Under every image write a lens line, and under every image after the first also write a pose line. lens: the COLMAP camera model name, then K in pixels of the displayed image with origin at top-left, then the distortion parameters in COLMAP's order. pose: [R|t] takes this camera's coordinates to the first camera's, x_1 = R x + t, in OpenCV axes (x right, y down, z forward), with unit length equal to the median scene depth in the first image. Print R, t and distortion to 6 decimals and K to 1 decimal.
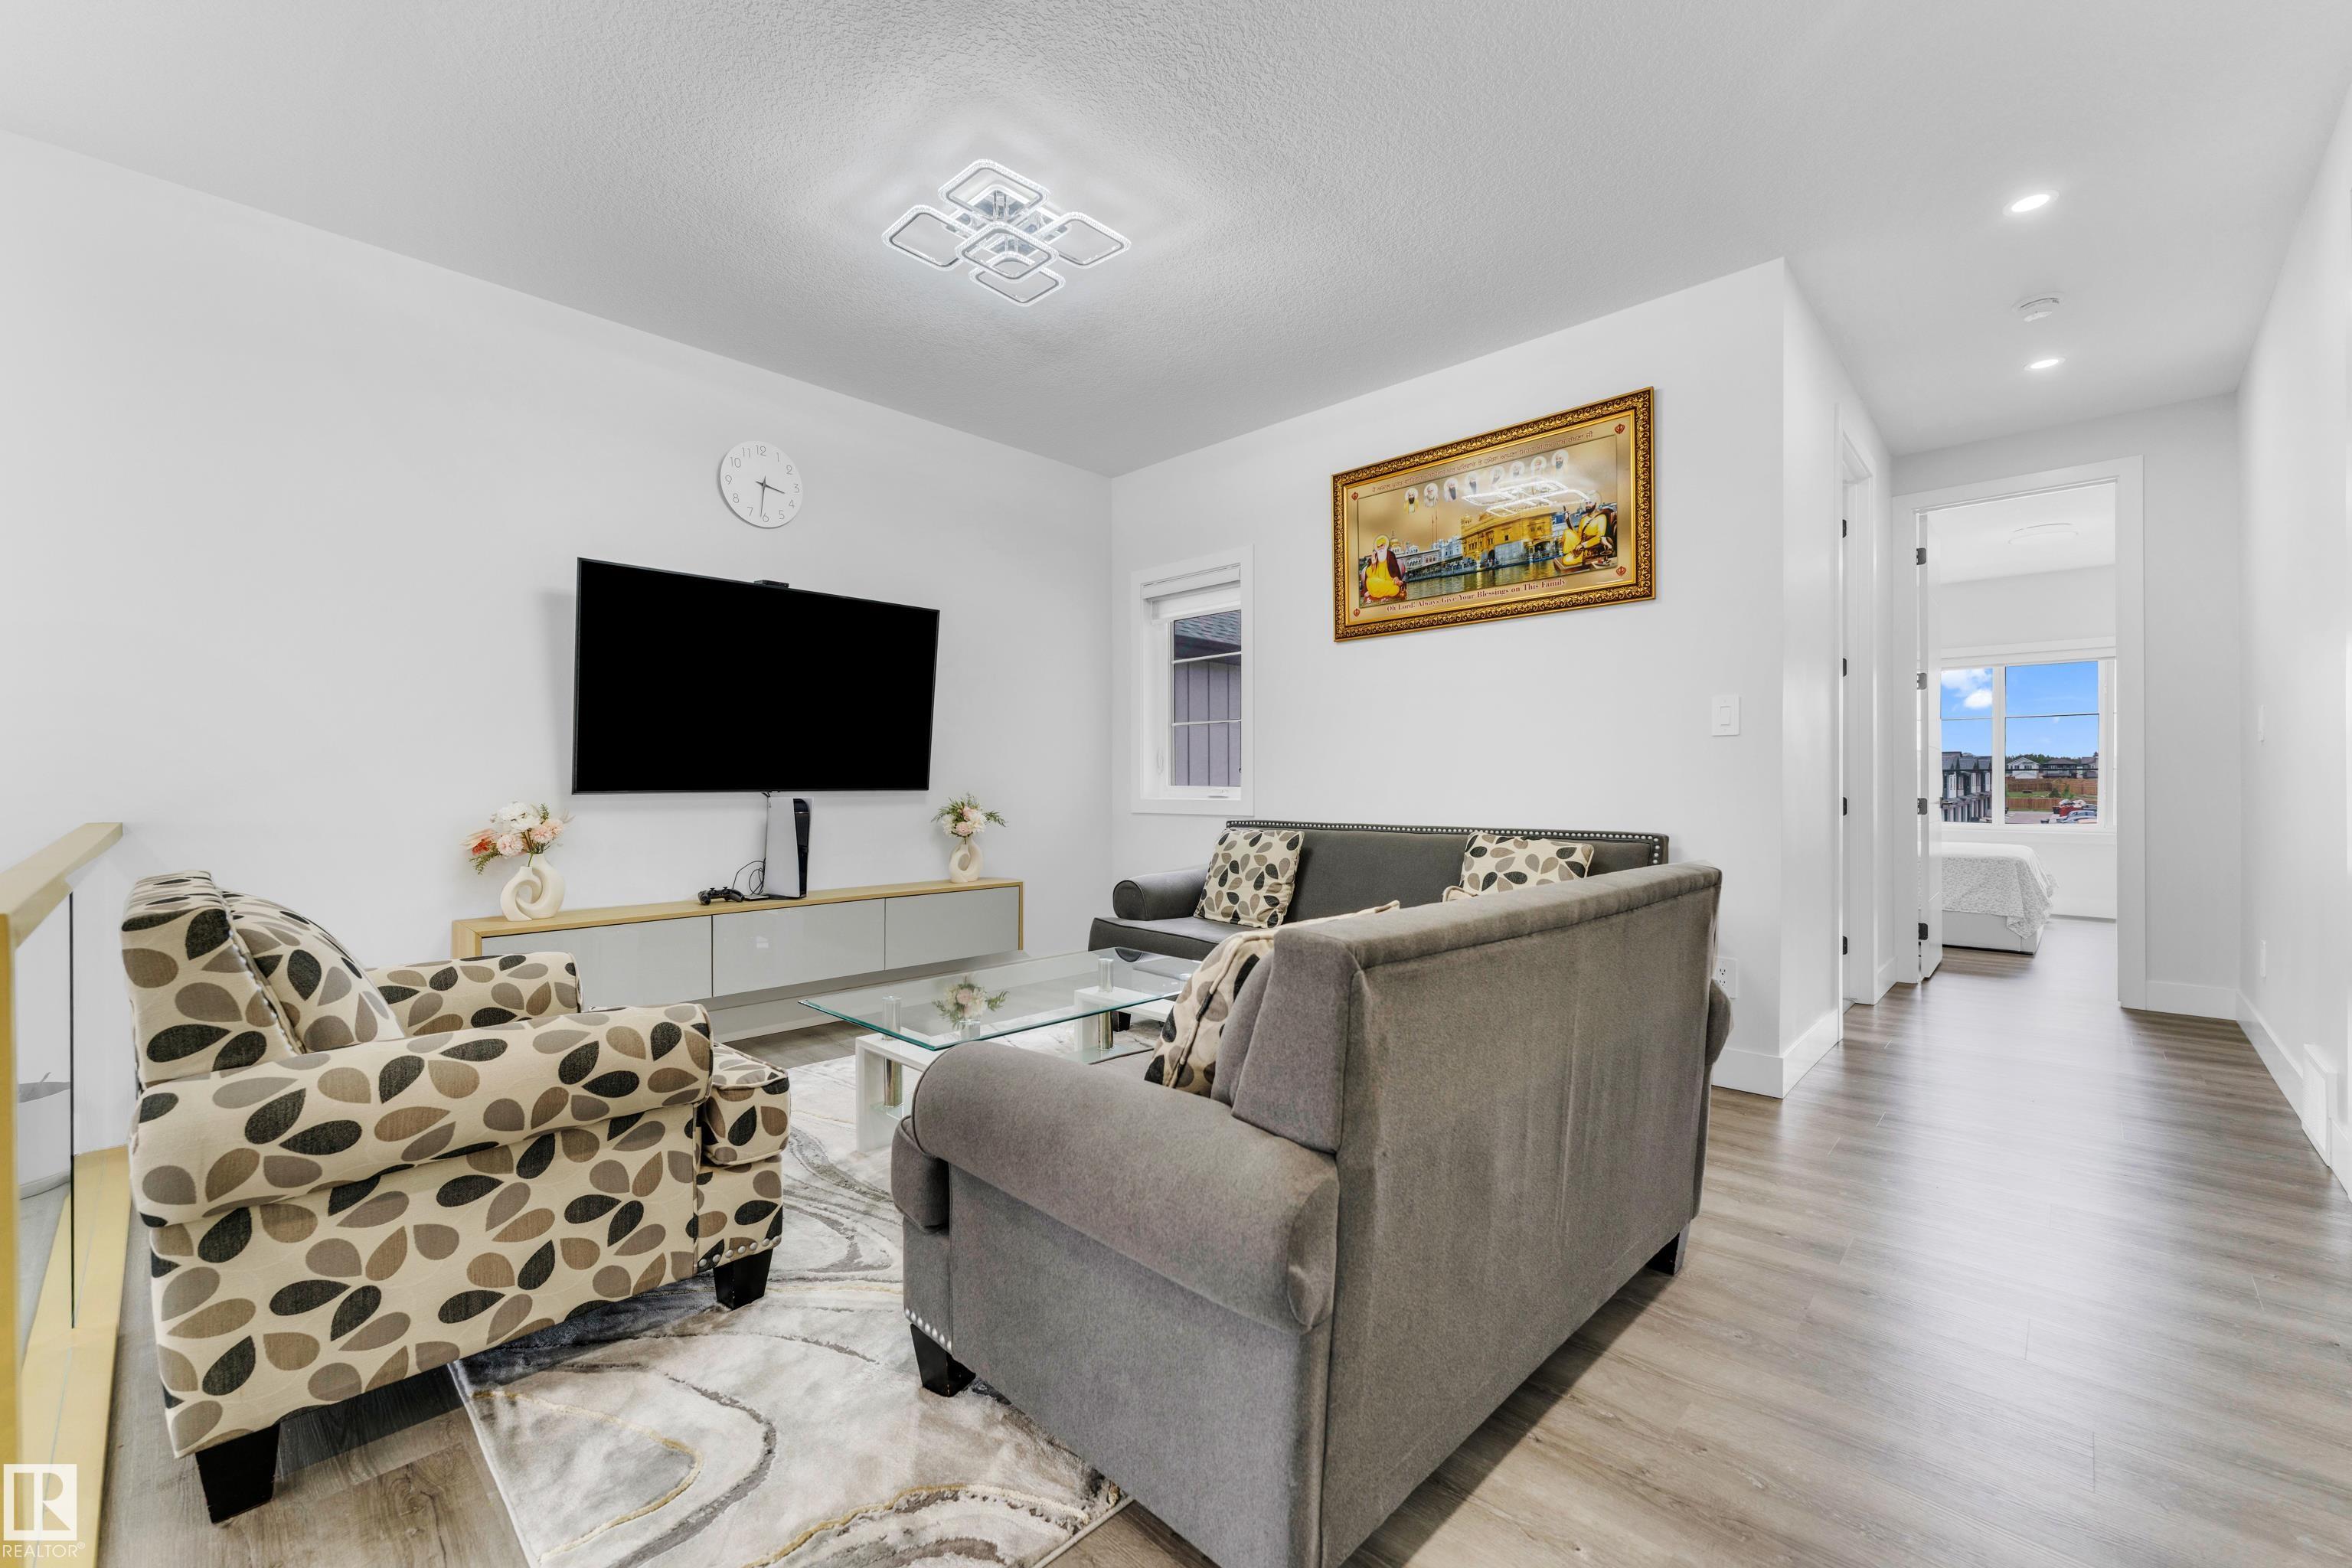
lens RADIAL K [[948.6, 0, 1181.6], [0, 948.6, 785.4], [0, 0, 1]] dist [0.001008, -0.000965]
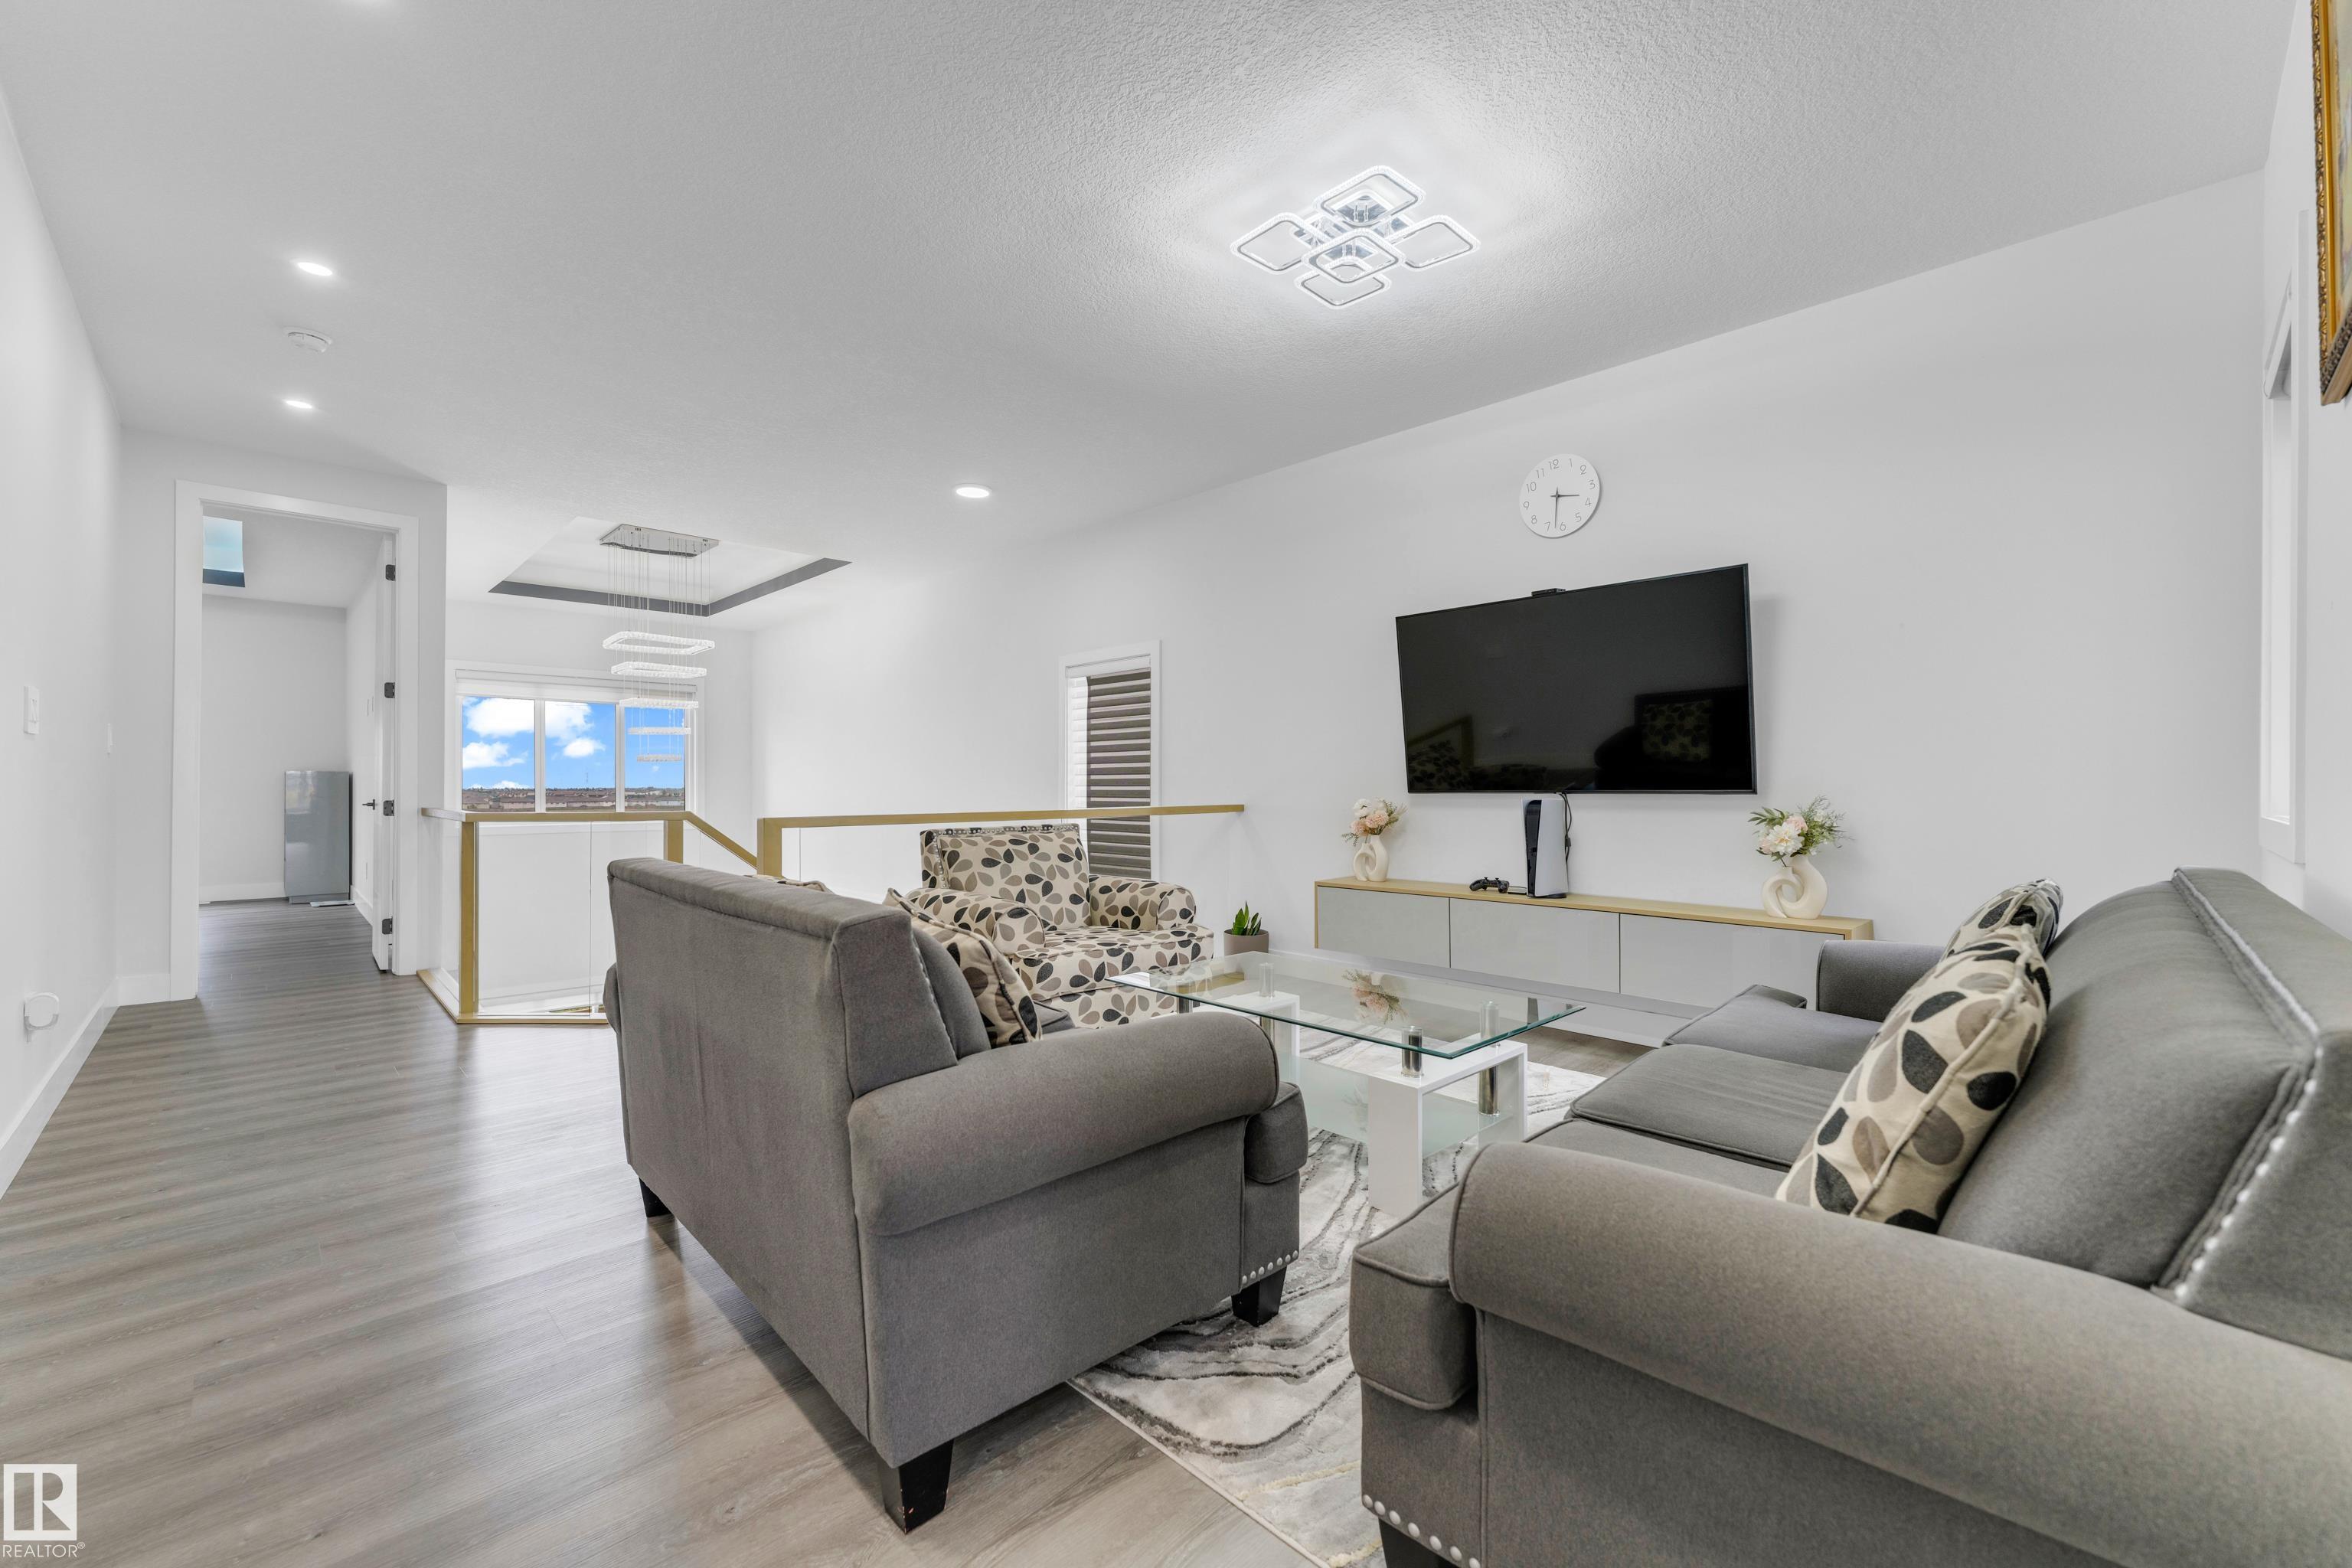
lens RADIAL K [[948.6, 0, 1177.2], [0, 948.6, 783.1], [0, 0, 1]] dist [0.001008, -0.000965]
pose [[-0.033412, -0.000981, -0.999441, 0.634491], [-0.000694, 0.999999, -0.000958, -0.003068], [0.999441, 0.000662, -0.033413, 0.651213]]
